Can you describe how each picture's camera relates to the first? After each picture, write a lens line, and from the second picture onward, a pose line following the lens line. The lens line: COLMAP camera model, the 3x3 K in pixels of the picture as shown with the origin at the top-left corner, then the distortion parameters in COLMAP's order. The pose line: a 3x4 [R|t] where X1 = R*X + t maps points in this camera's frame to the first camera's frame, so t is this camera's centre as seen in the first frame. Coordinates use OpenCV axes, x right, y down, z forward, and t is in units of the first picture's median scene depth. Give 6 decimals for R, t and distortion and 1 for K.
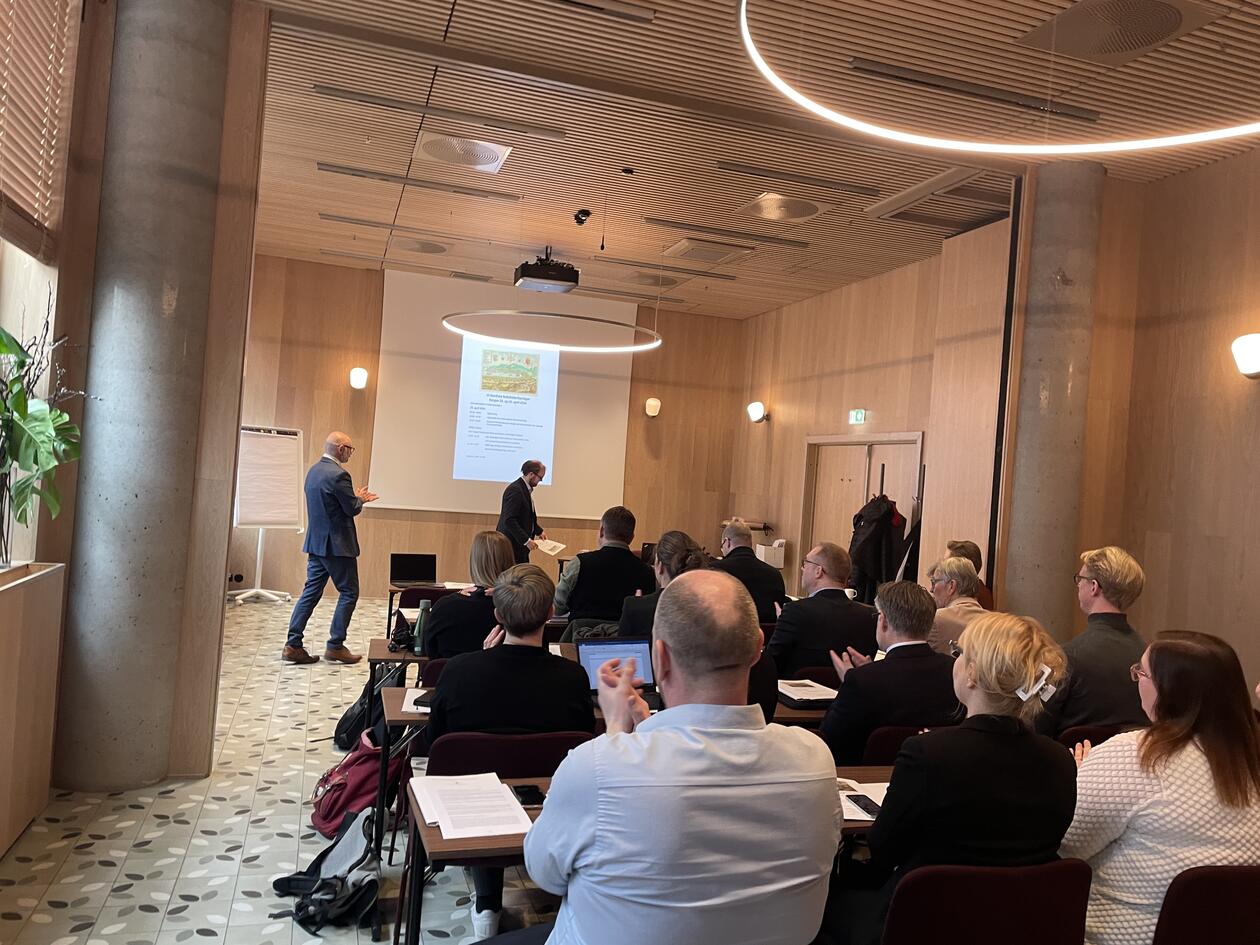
lens RADIAL K [[942.6, 0, 635.9], [0, 942.6, 468.9], [0, 0, 1]] dist [0.111631, -0.179885]
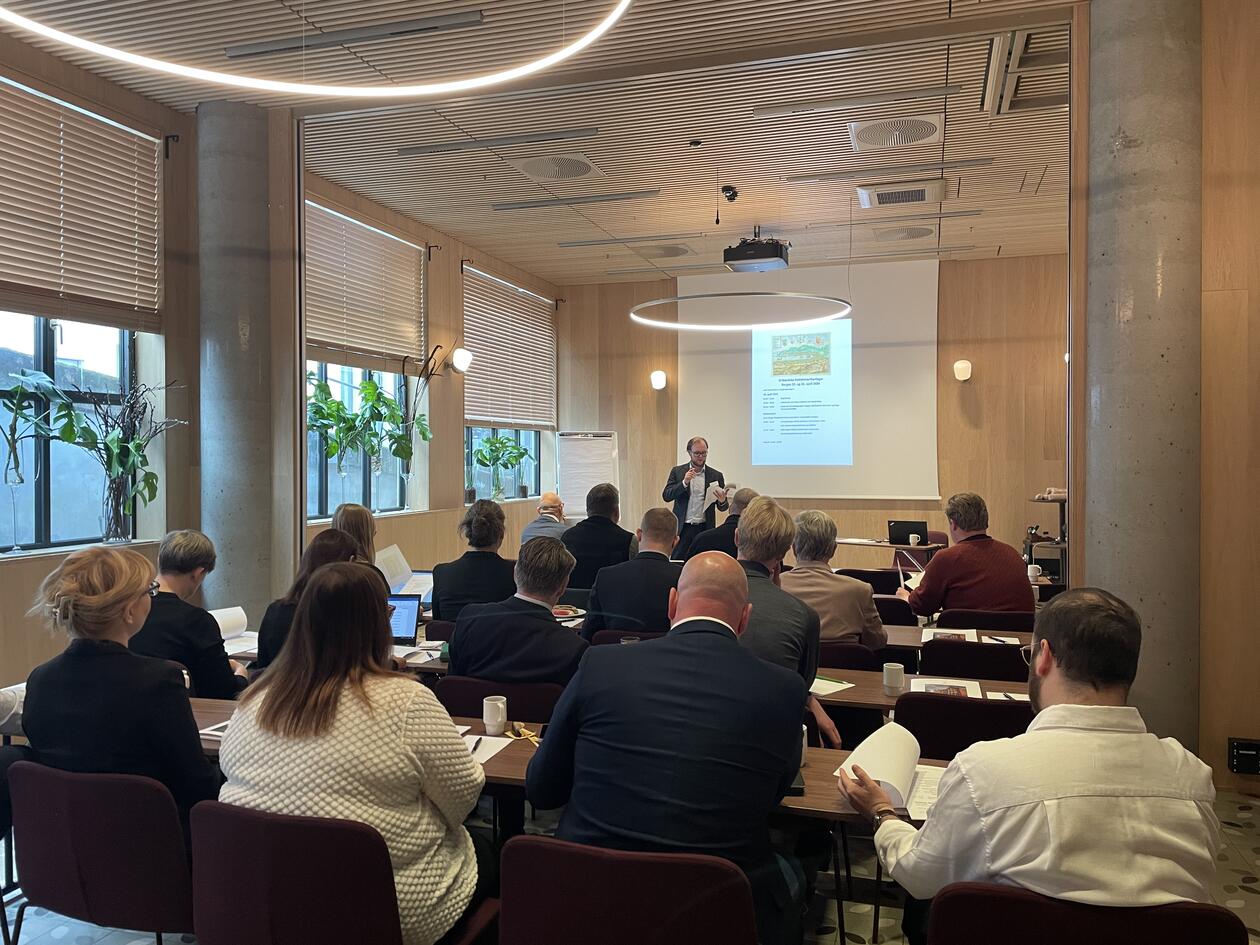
lens RADIAL K [[942.6, 0, 635.9], [0, 942.6, 468.9], [0, 0, 1]] dist [0.111631, -0.179885]
pose [[0.811992, -0.065620, -0.579969, 0.312702], [0.067629, 0.997545, -0.018182, 0.025338], [0.579738, -0.024460, 0.814436, 0.092249]]
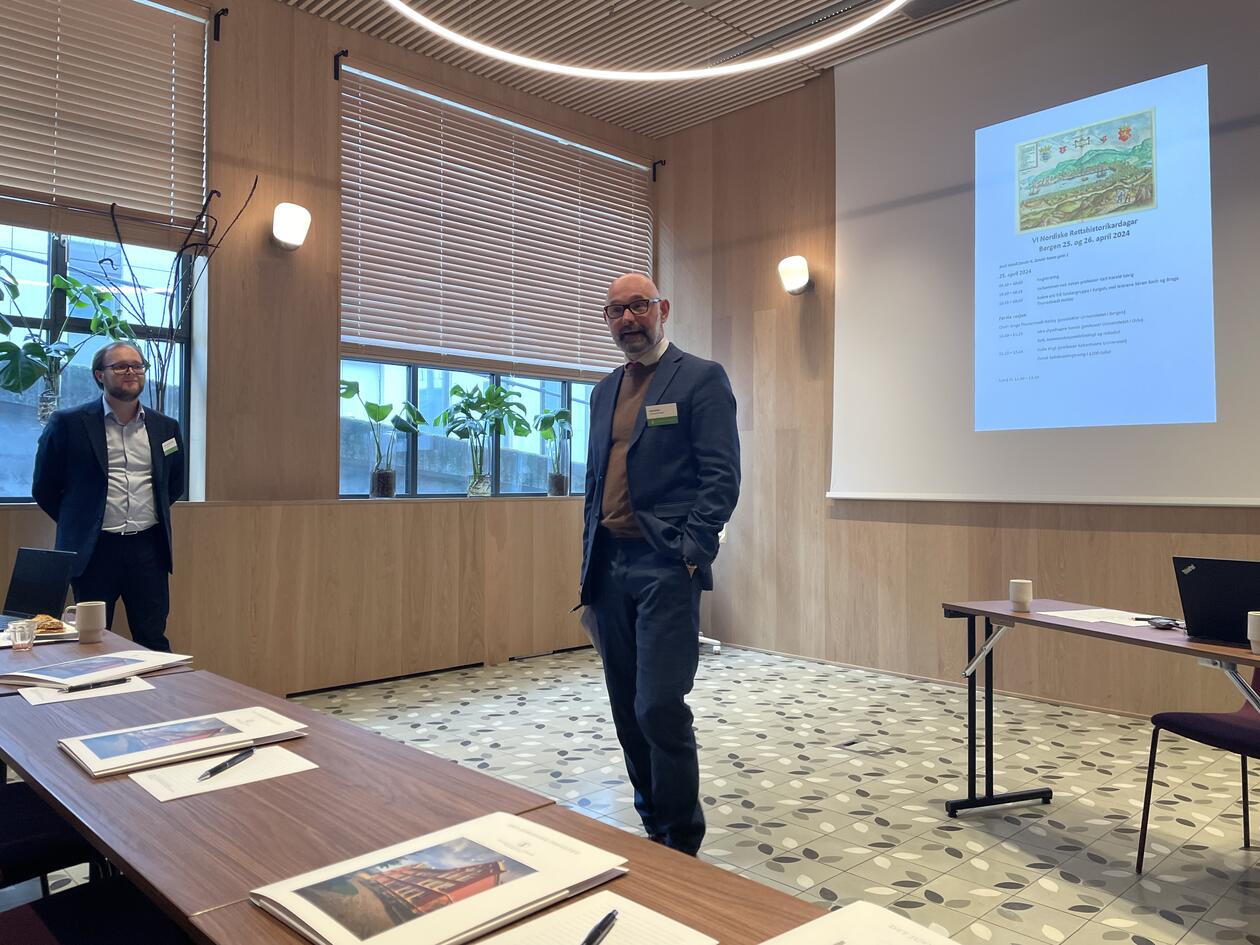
lens RADIAL K [[942.6, 0, 635.9], [0, 942.6, 468.9], [0, 0, 1]] dist [0.111631, -0.179885]
pose [[0.432461, -0.082402, -0.897880, 0.171698], [0.039570, 0.996590, -0.072402, 0.059774], [0.900784, -0.004218, 0.434247, 0.660747]]
